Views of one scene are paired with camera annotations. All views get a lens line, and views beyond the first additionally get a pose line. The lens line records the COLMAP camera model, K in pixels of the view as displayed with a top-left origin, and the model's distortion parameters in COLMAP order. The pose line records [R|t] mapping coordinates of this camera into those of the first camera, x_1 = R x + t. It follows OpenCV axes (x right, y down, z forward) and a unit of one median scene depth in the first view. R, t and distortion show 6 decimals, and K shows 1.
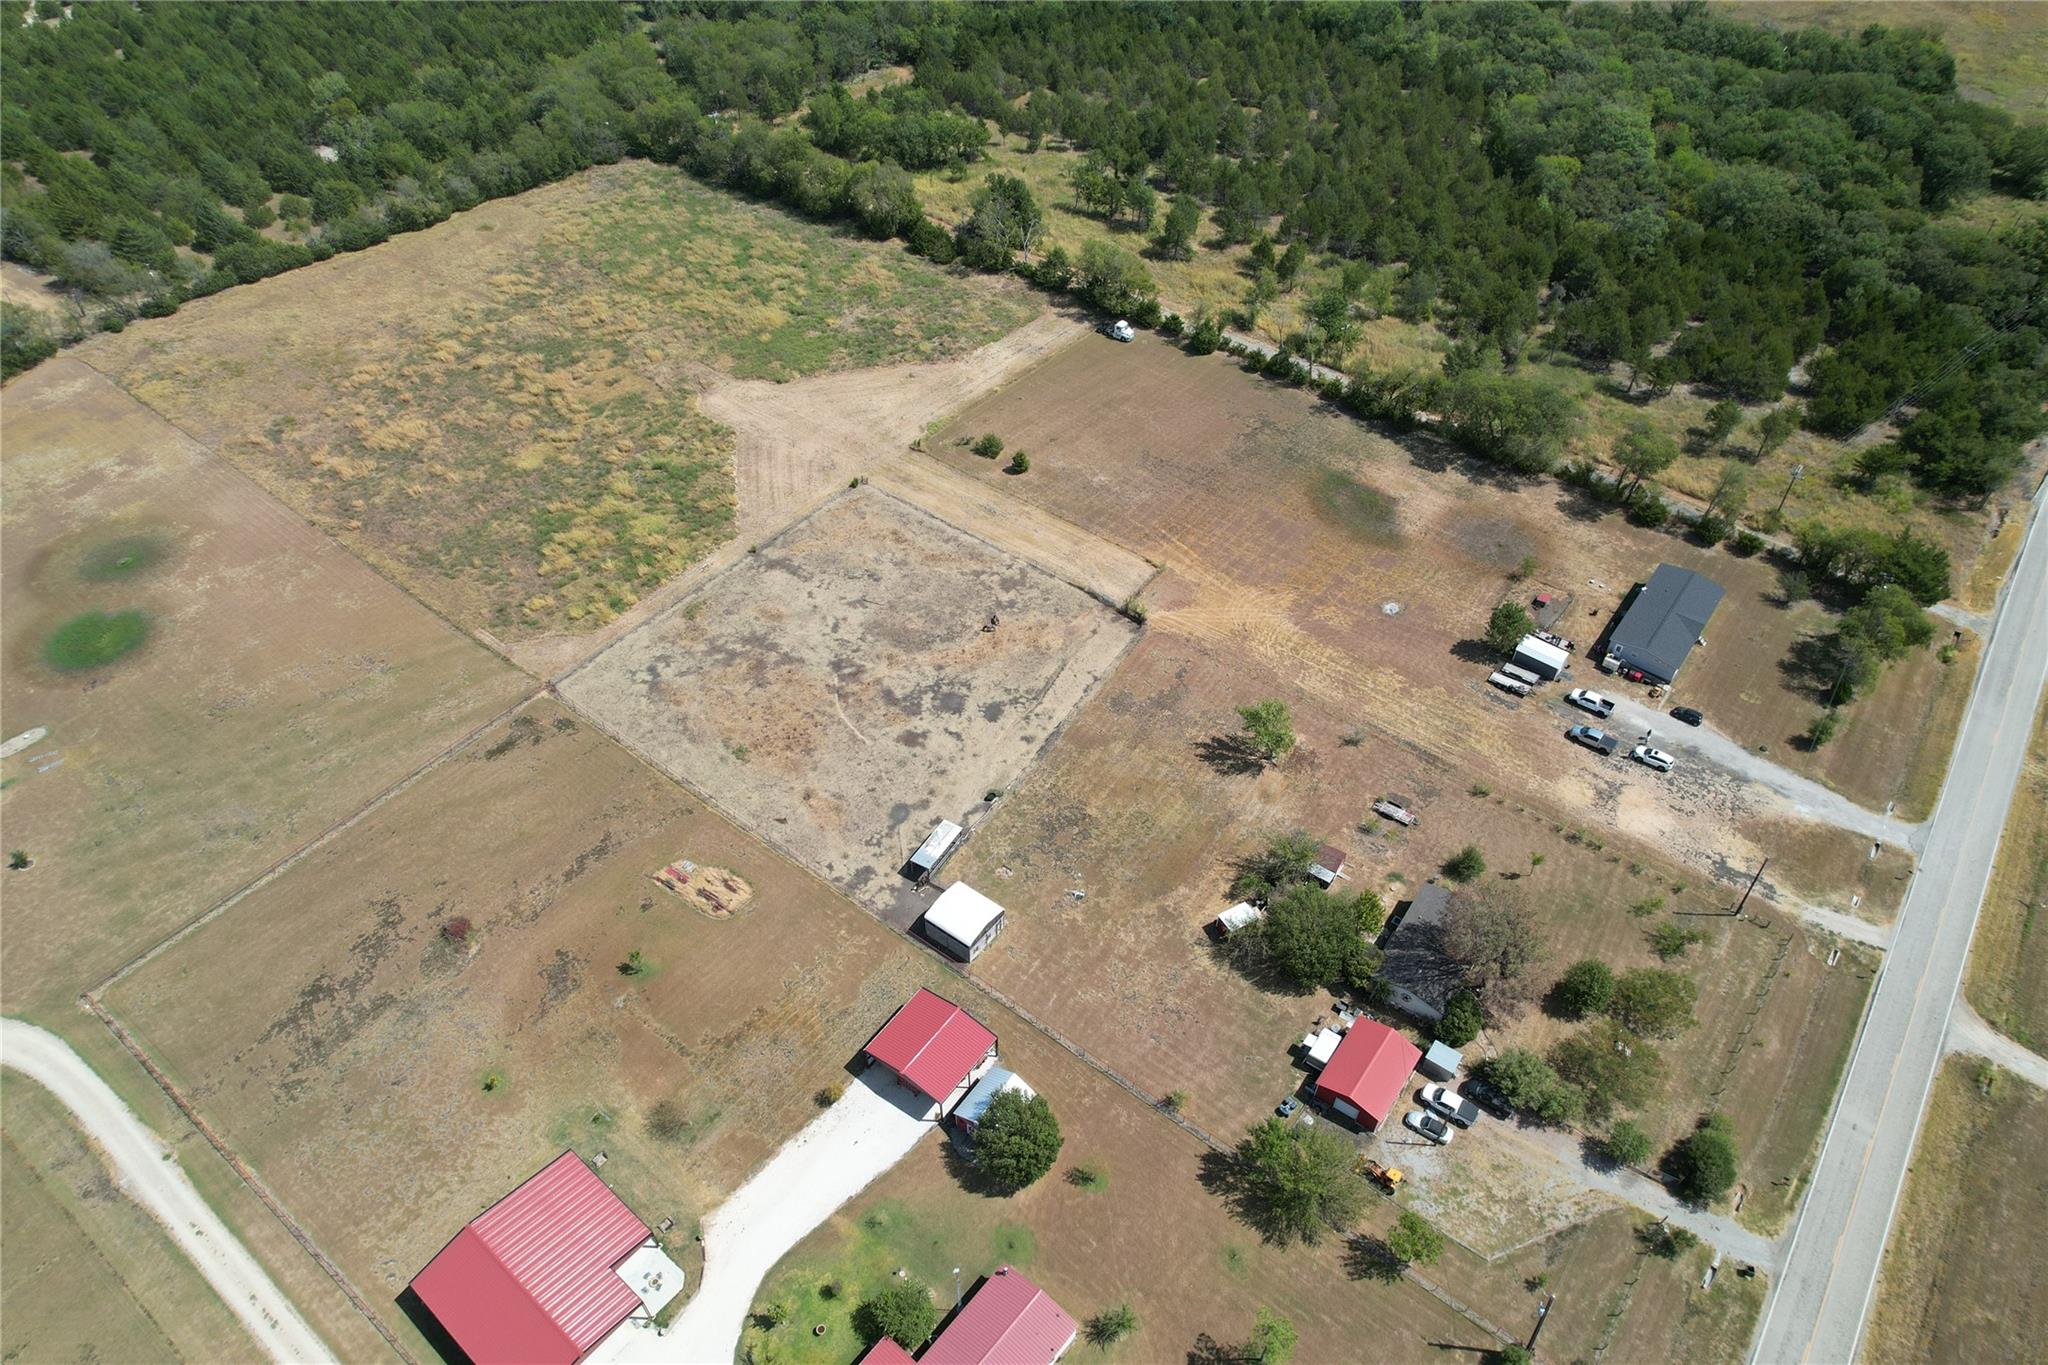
lens RADIAL K [[1306.2, 0, 1027.8], [0, 1306.2, 700.2], [0, 0, 1]] dist [-0.081783, 0.077362]
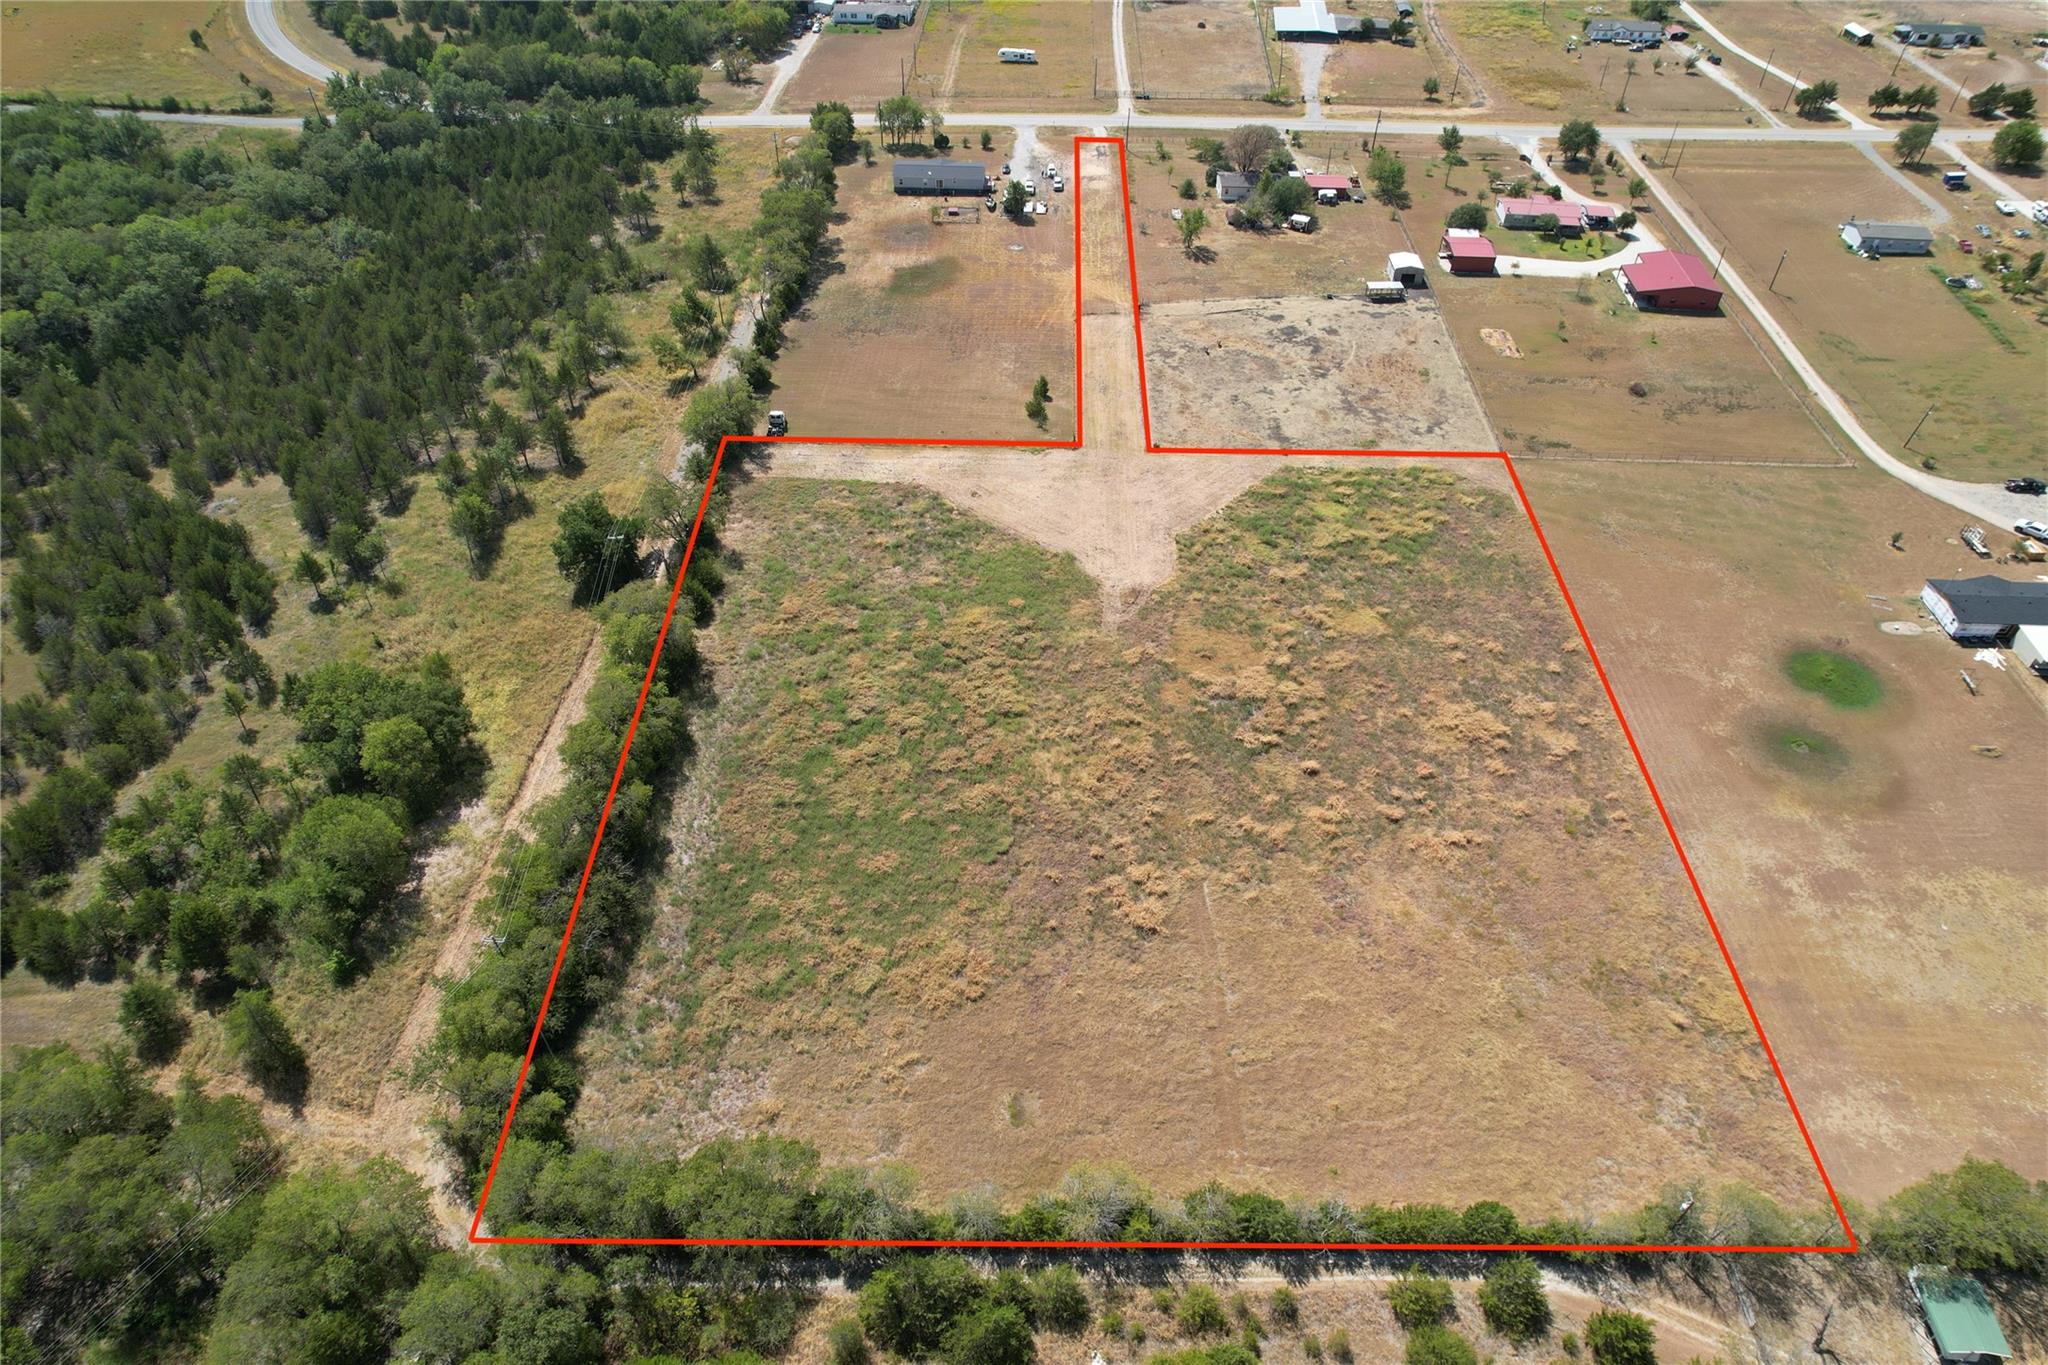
lens RADIAL K [[1306.2, 0, 1027.8], [0, 1306.2, 700.2], [0, 0, 1]] dist [-0.081783, 0.077362]
pose [[-0.589219, -0.569354, 0.573286, -0.882572], [0.554467, 0.231164, 0.799456, -1.136438], [-0.587696, 0.788923, 0.179481, 1.130432]]
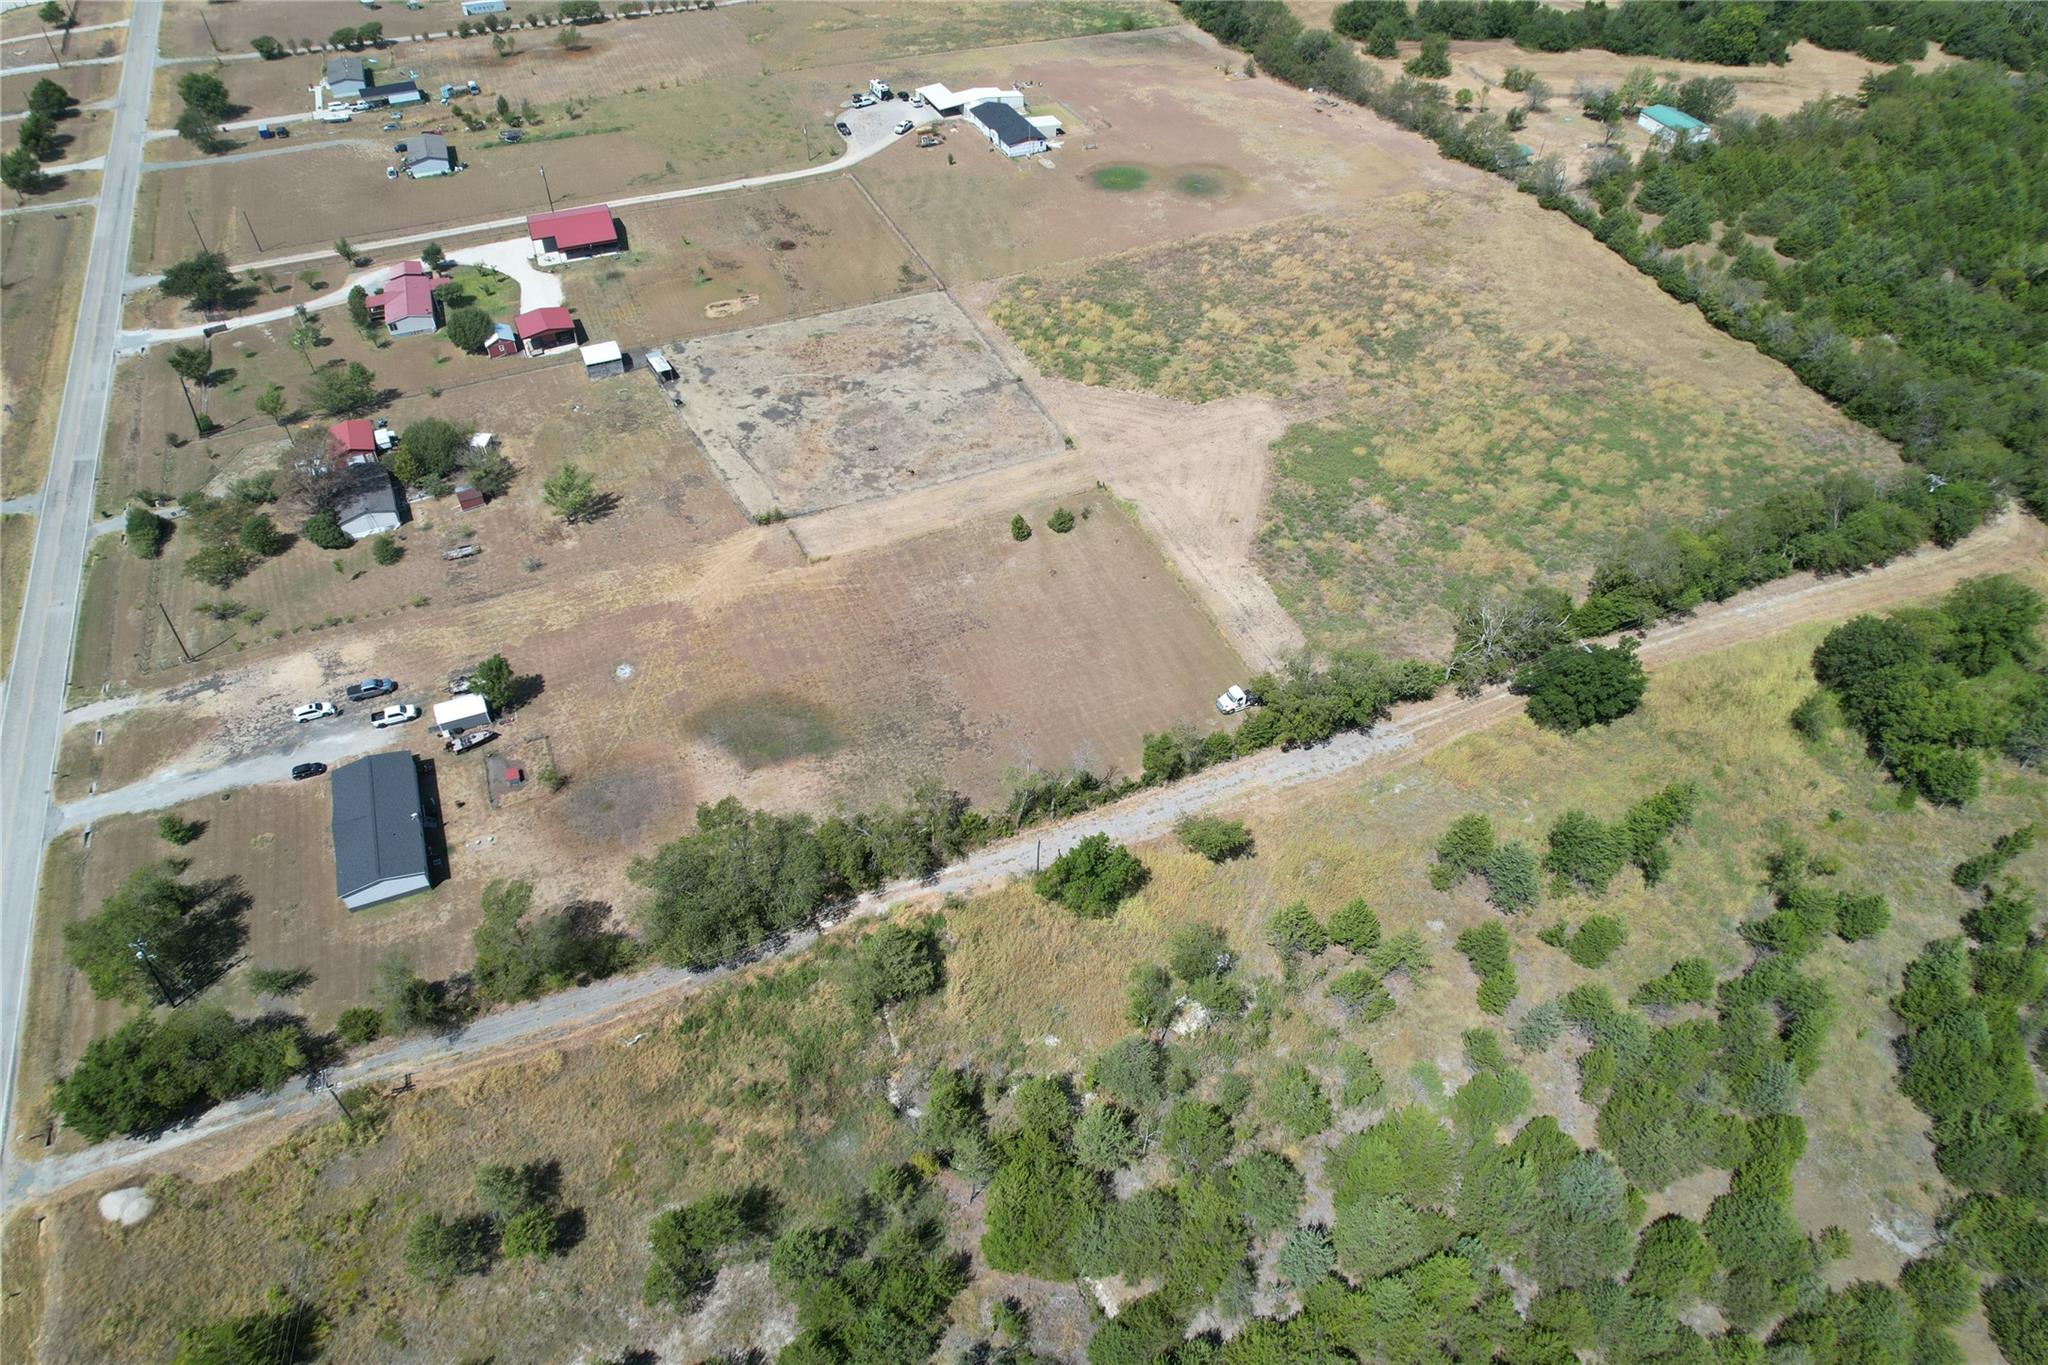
lens RADIAL K [[1306.2, 0, 1027.8], [0, 1306.2, 700.2], [0, 0, 1]] dist [-0.081783, 0.077362]
pose [[-0.484531, 0.601623, -0.635043, 0.755776], [-0.622514, 0.272882, 0.733493, -0.954147], [0.614578, 0.750723, 0.242299, 0.961344]]
